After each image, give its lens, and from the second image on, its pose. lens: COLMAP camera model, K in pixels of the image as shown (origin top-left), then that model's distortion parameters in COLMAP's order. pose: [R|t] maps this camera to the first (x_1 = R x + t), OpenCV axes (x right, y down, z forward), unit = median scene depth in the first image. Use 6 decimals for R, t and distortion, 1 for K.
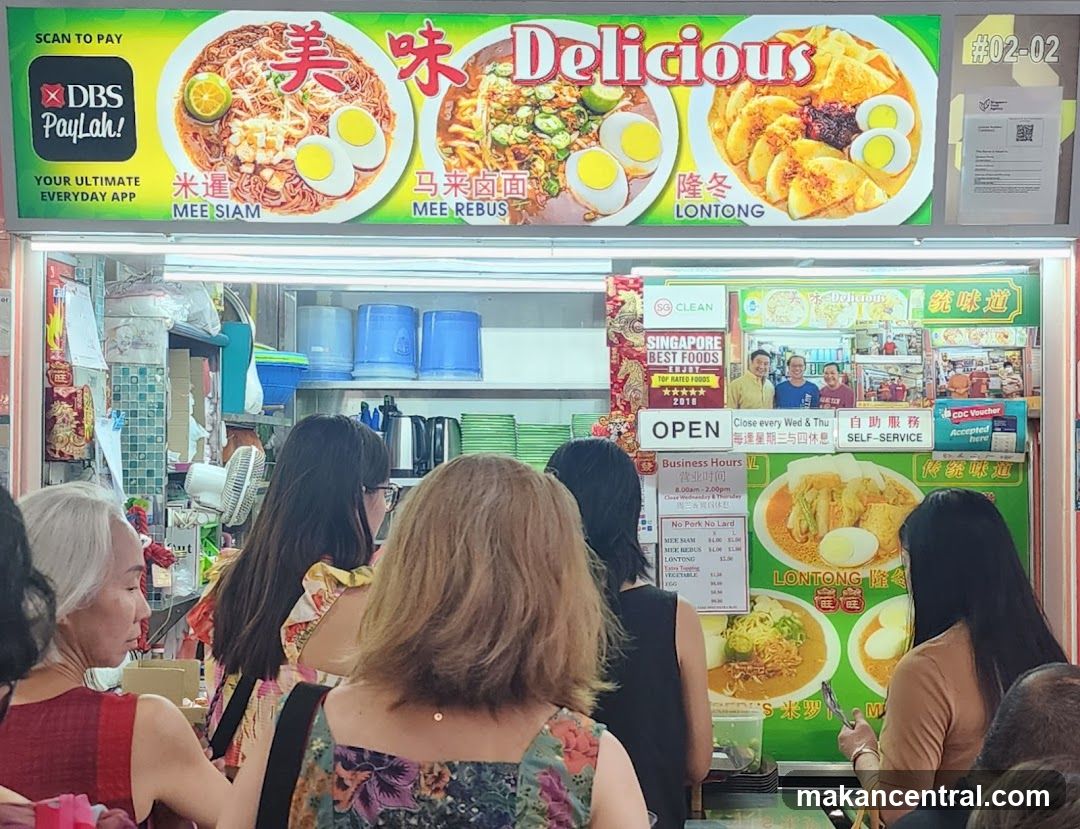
lens RADIAL K [[1694.5, 0, 573.8], [0, 1694.5, 424.0], [0, 0, 1]] dist [0.157106, -0.330446]
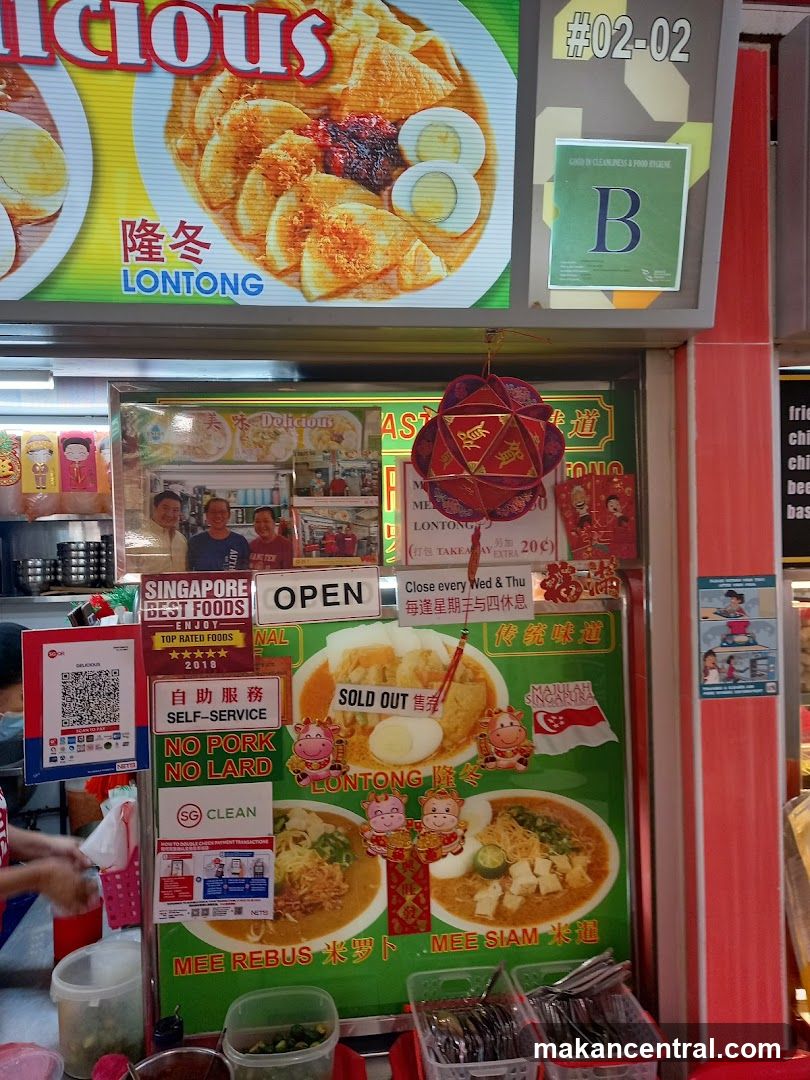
lens RADIAL K [[803.0, 0, 408.4], [0, 803.0, 532.1], [0, 0, 1]] dist [0.048940, -0.041446]
pose [[0.990497, -0.023423, 0.135523, 0.122217], [0.017939, 0.998975, 0.041548, -0.041334], [-0.136357, -0.038722, 0.989903, 0.678245]]
